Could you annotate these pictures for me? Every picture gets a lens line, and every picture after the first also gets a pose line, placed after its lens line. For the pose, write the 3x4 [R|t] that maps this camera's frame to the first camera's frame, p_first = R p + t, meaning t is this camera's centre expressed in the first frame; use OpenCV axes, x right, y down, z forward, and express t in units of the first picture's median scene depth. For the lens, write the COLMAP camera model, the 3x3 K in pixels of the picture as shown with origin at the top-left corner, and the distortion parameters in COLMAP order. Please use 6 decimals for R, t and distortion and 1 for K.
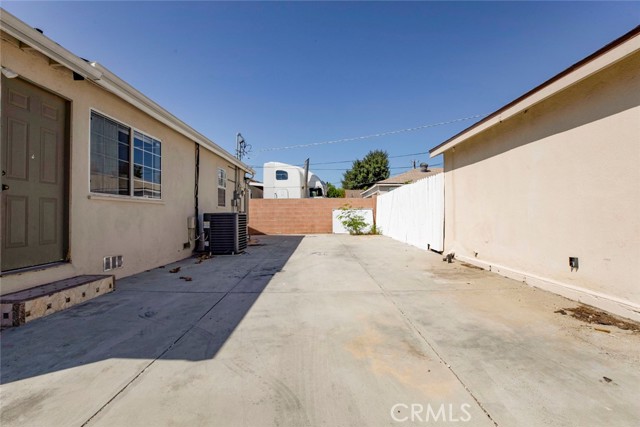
lens RADIAL K [[297.4, 0, 318.9], [0, 297.4, 212.6], [0, 0, 1]] dist [-0.002050, -0.000095]
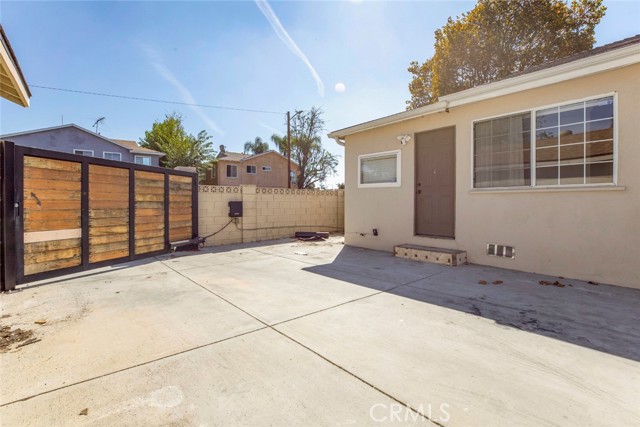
lens RADIAL K [[297.4, 0, 318.9], [0, 297.4, 212.6], [0, 0, 1]] dist [-0.002050, -0.000095]
pose [[-0.765539, 0.025941, -0.642866, 0.684889], [0.014114, 0.999623, 0.023530, -0.004566], [0.643234, 0.008940, -0.765617, 1.938546]]
